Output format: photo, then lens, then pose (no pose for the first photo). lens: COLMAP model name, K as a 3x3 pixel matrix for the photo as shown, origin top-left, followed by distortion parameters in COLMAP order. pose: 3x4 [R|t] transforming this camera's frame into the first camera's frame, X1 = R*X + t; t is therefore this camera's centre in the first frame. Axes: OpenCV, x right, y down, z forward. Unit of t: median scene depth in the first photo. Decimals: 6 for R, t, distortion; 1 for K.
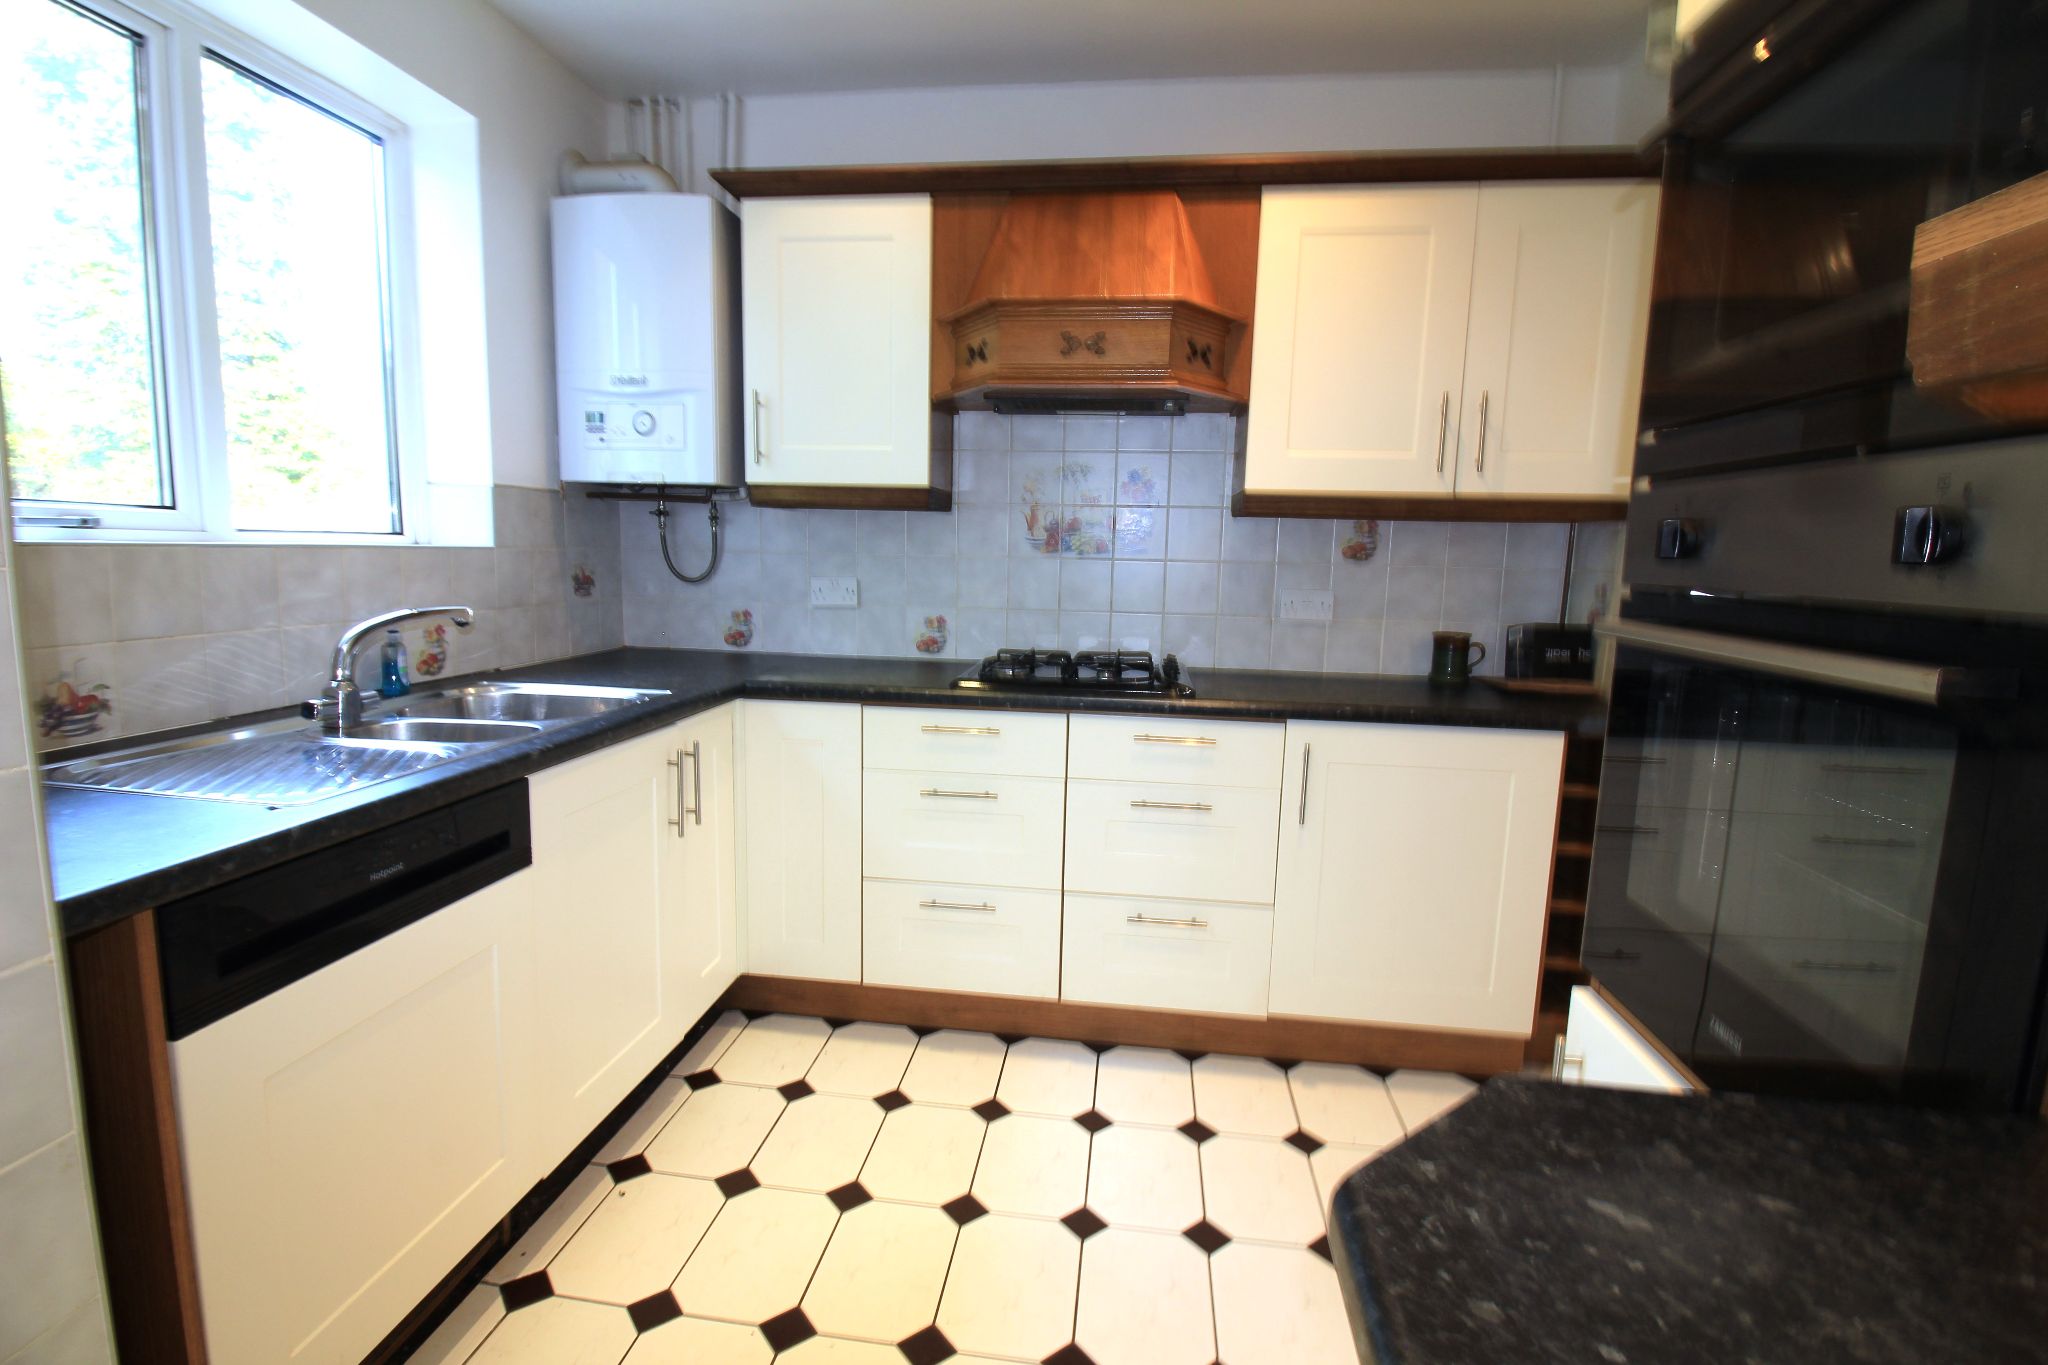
lens RADIAL K [[960.2, 0, 1026.8], [0, 960.2, 681.9], [0, 0, 1]] dist [0.000548, 0.000048]
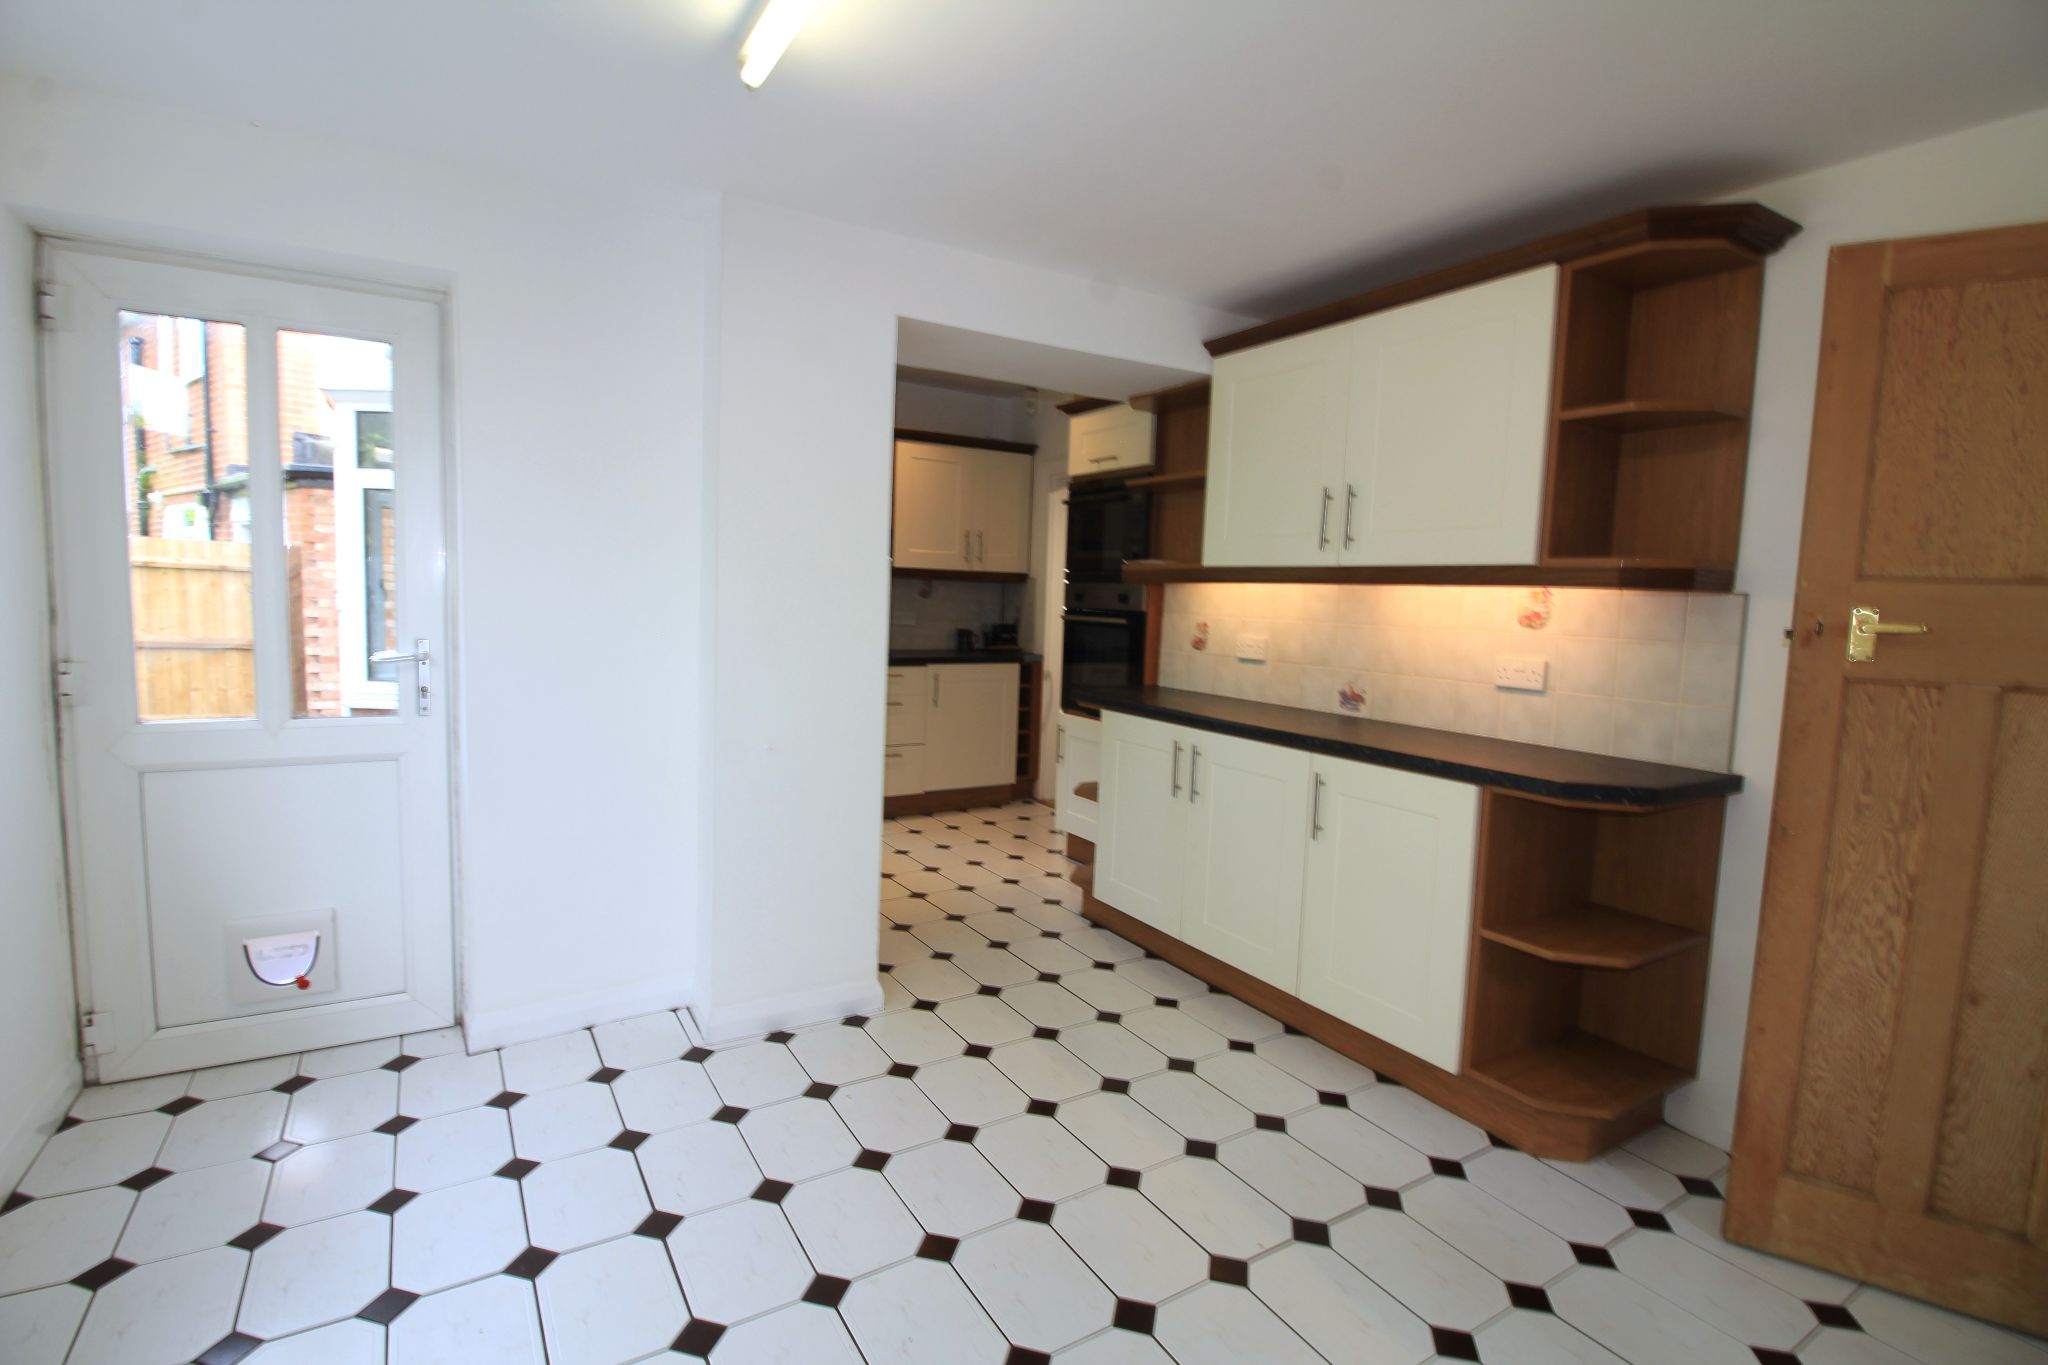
lens RADIAL K [[960.2, 0, 1022.0], [0, 960.2, 681.3], [0, 0, 1]] dist [0.000548, 0.000048]
pose [[0.781141, -0.061121, 0.621355, -0.886999], [0.078455, 0.996918, -0.000565, 0.086612], [-0.619406, 0.049190, 0.783529, -0.880886]]
